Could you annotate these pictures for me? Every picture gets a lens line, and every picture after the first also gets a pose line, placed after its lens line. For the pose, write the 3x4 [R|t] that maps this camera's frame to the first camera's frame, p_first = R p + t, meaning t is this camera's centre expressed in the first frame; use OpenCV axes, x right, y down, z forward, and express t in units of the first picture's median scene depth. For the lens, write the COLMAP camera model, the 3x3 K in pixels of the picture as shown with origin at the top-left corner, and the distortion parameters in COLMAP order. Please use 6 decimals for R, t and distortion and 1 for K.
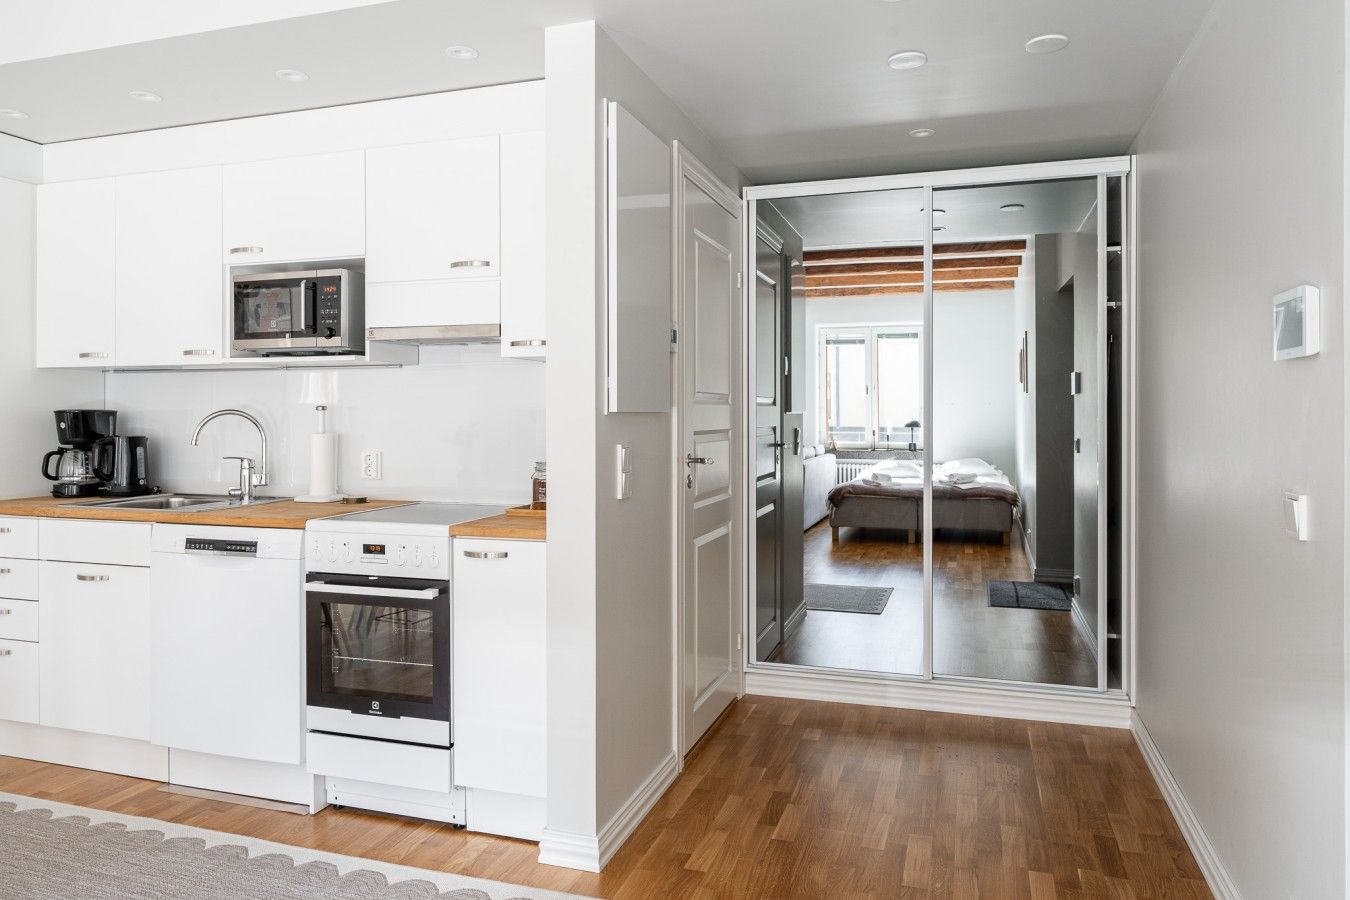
lens RADIAL K [[921.2, 0, 661.1], [0, 921.2, 415.7], [0, 0, 1]] dist [-0.007840, 0.005025]
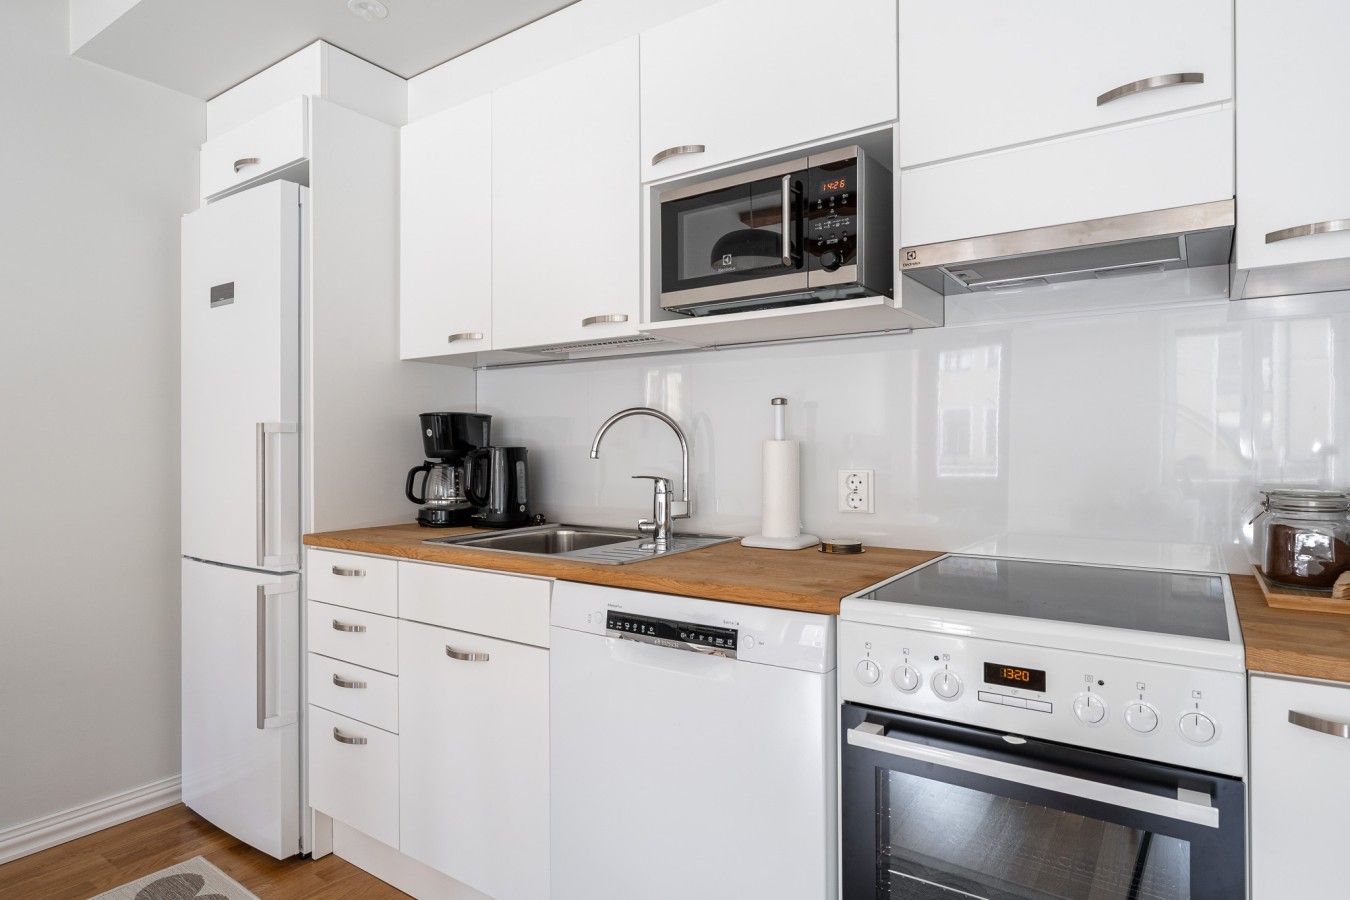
lens RADIAL K [[765.0, 0, 674.8], [0, 765.0, 449.1], [0, 0, 1]] dist [0.000828, 0.000412]
pose [[0.962057, 0.000486, -0.272850, -0.293617], [0.000326, 0.999996, 0.002930, 0.023636], [0.272850, -0.002908, 0.962052, 0.463256]]
